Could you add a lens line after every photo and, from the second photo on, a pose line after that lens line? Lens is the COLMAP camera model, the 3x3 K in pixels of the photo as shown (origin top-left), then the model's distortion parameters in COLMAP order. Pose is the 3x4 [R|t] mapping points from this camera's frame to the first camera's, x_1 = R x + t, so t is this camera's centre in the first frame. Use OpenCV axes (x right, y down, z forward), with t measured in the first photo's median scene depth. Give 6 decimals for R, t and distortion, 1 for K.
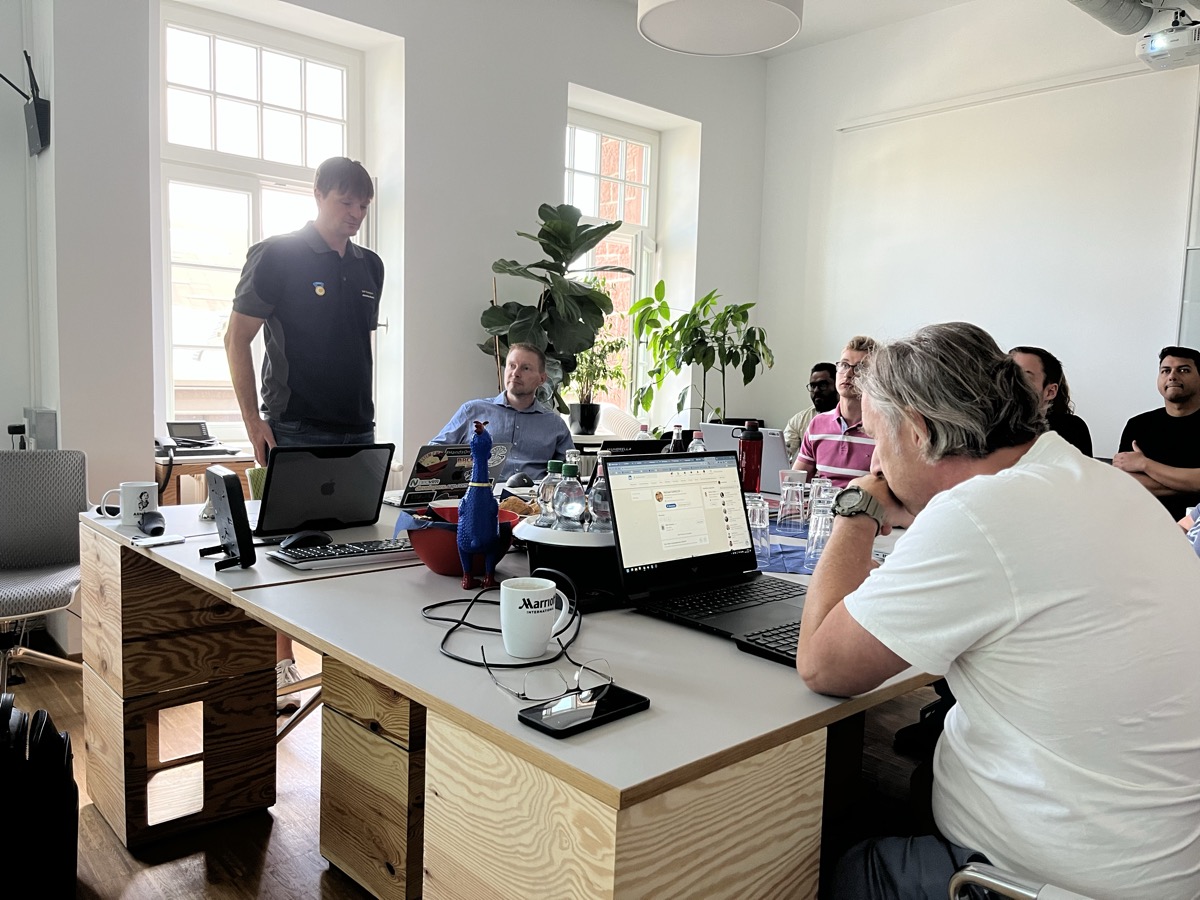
lens RADIAL K [[911.9, 0, 604.2], [0, 911.9, 452.8], [0, 0, 1]] dist [0.013708, -0.038041]
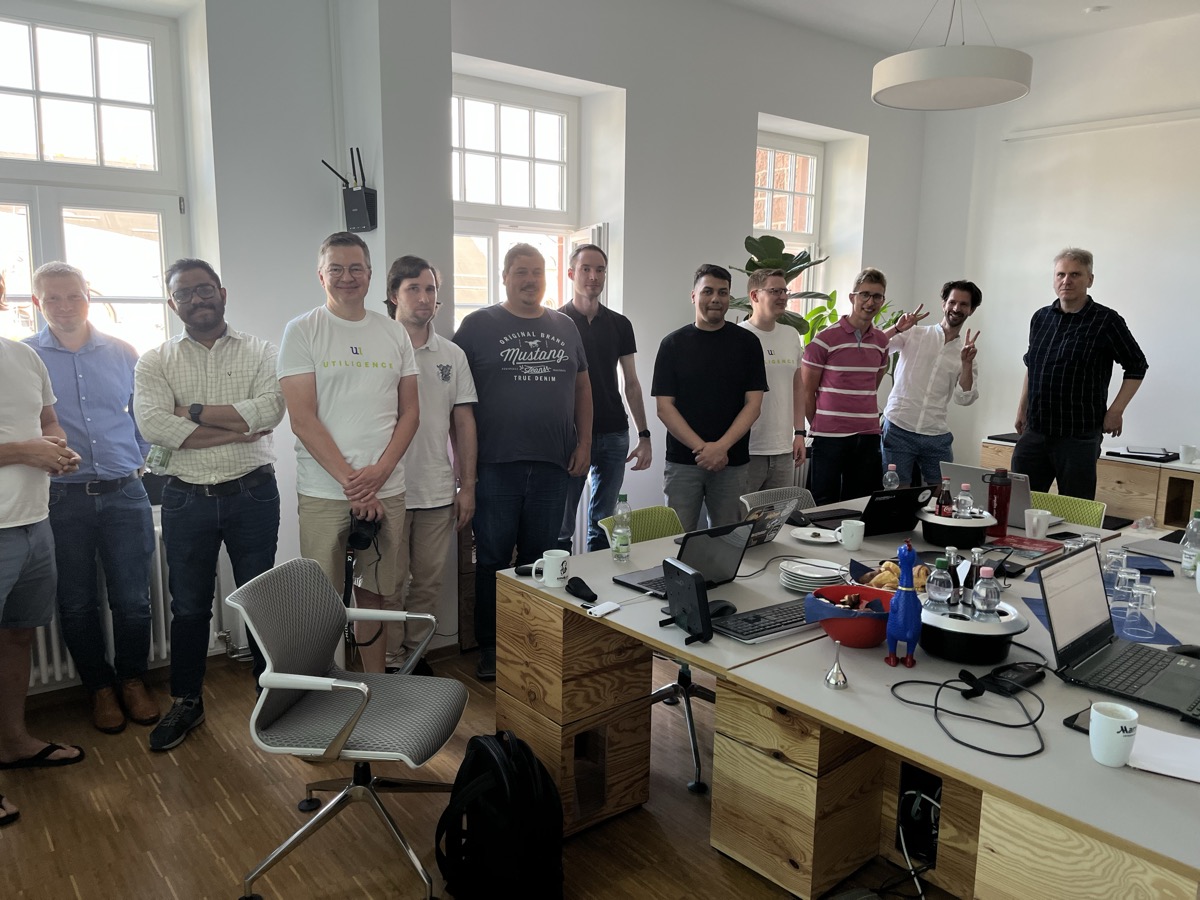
lens RADIAL K [[911.9, 0, 591.8], [0, 911.9, 445.2], [0, 0, 1]] dist [0.013708, -0.038041]
pose [[0.997804, -0.003419, -0.066147, -0.387786], [0.007483, 0.998092, 0.061287, -0.196398], [0.065812, -0.061648, 0.995926, -0.243813]]
